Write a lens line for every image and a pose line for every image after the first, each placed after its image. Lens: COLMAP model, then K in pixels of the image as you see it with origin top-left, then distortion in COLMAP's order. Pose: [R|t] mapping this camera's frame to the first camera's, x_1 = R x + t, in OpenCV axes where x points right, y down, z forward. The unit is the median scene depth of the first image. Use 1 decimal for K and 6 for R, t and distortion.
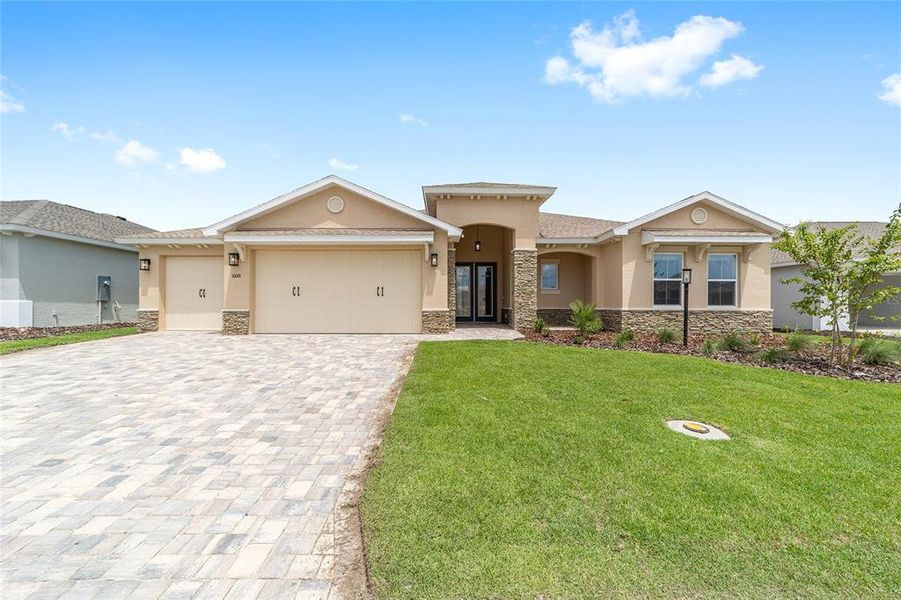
lens RADIAL K [[355.8, 0, 450.7], [0, 355.8, 309.0], [0, 0, 1]] dist [-0.000626, -0.000120]
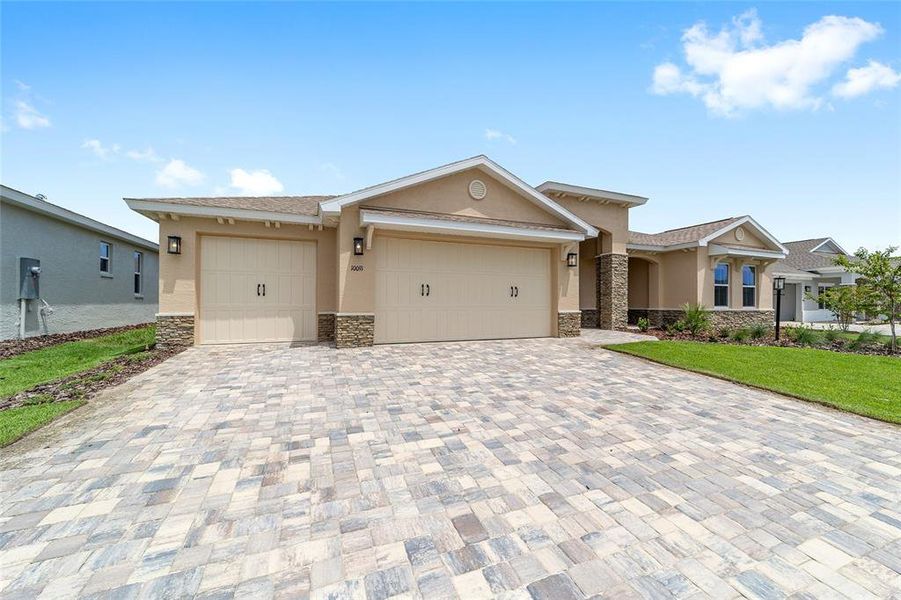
lens RADIAL K [[354.6, 0, 450.9], [0, 354.6, 303.2], [0, 0, 1]] dist [0.000954, 0.000325]
pose [[0.927492, 0.001452, 0.373839, -0.686177], [0.001873, 0.999962, -0.008531, -0.012706], [-0.373838, 0.008613, 0.927454, 0.227123]]
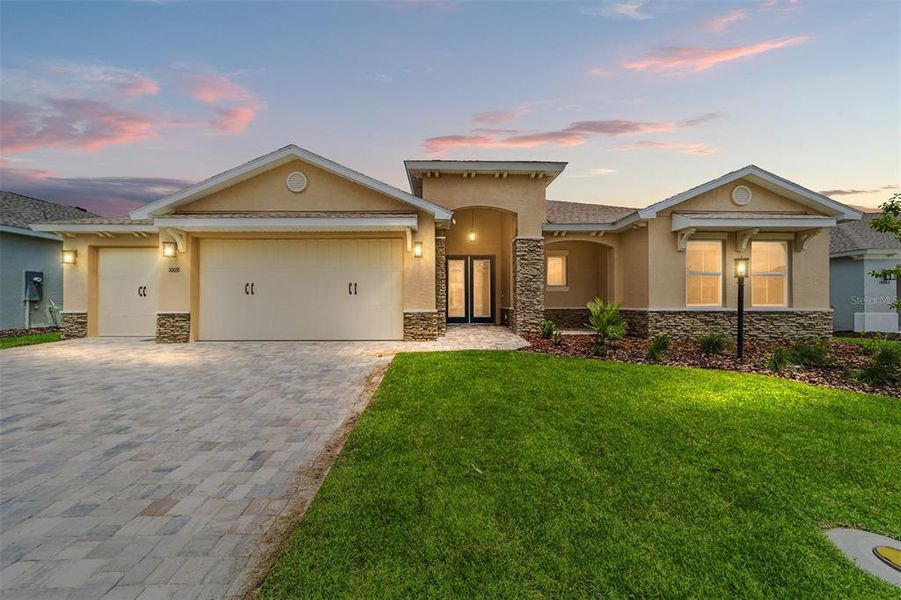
lens RADIAL K [[351.8, 0, 451.0], [0, 351.8, 303.8], [0, 0, 1]] dist [0.001530, 0.000171]
pose [[0.999976, -0.002893, 0.006359, 0.021928], [0.002941, 0.999967, -0.007571, -0.007823], [-0.006337, 0.007589, 0.999951, 0.191614]]
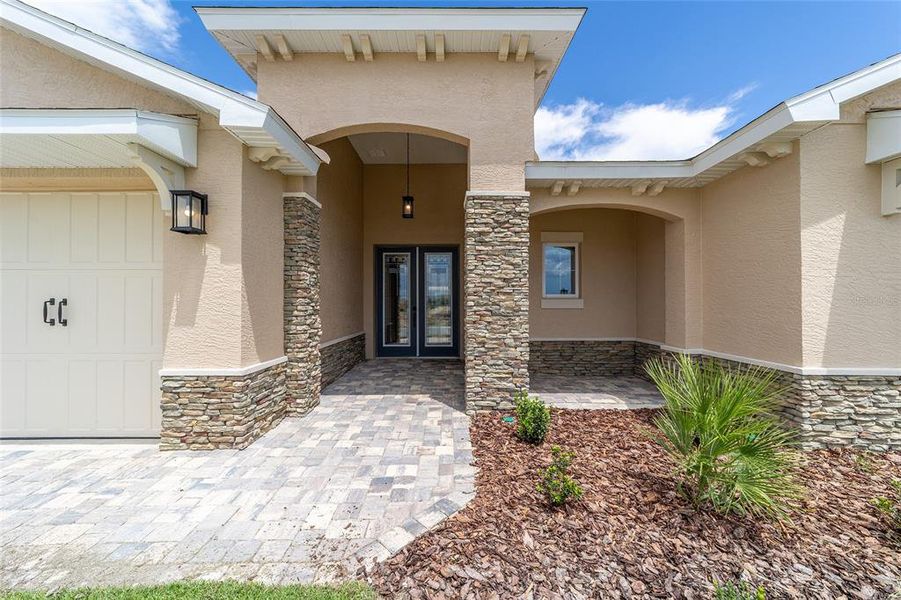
lens RADIAL K [[342.3, 0, 450.5], [0, 342.3, 300.0], [0, 0, 1]] dist [-0.002923, -0.000018]
pose [[0.999705, -0.000235, -0.024294, 0.181512], [-0.000239, 0.999810, -0.019500, -0.054573], [0.024294, 0.019500, 0.999515, 0.688658]]
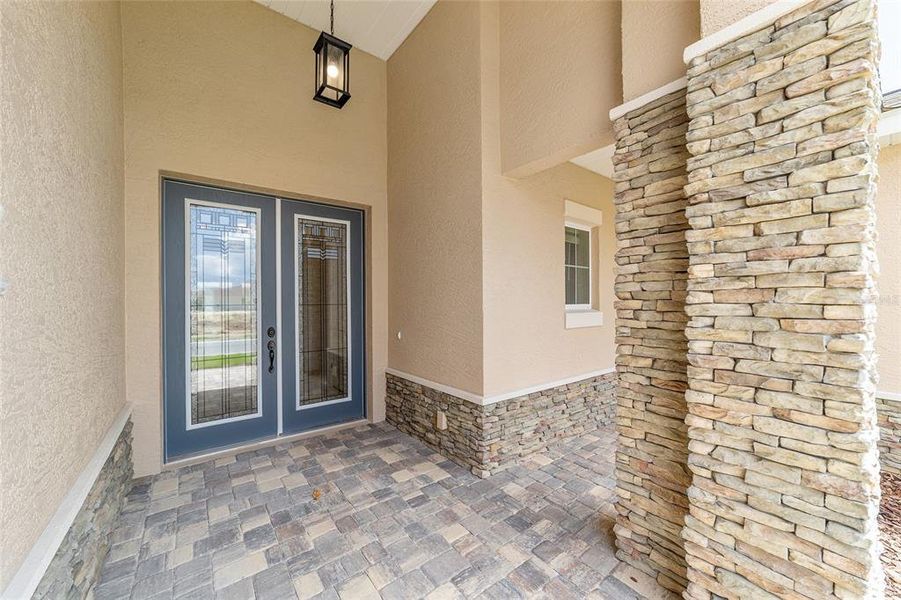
lens RADIAL K [[351.8, 0, 451.0], [0, 351.8, 303.8], [0, 0, 1]] dist [0.001530, 0.000171]
pose [[0.805031, -0.004541, 0.593216, 0.023644], [0.008950, 0.999950, -0.004491, -0.075887], [-0.593166, 0.008925, 0.805031, 1.033839]]
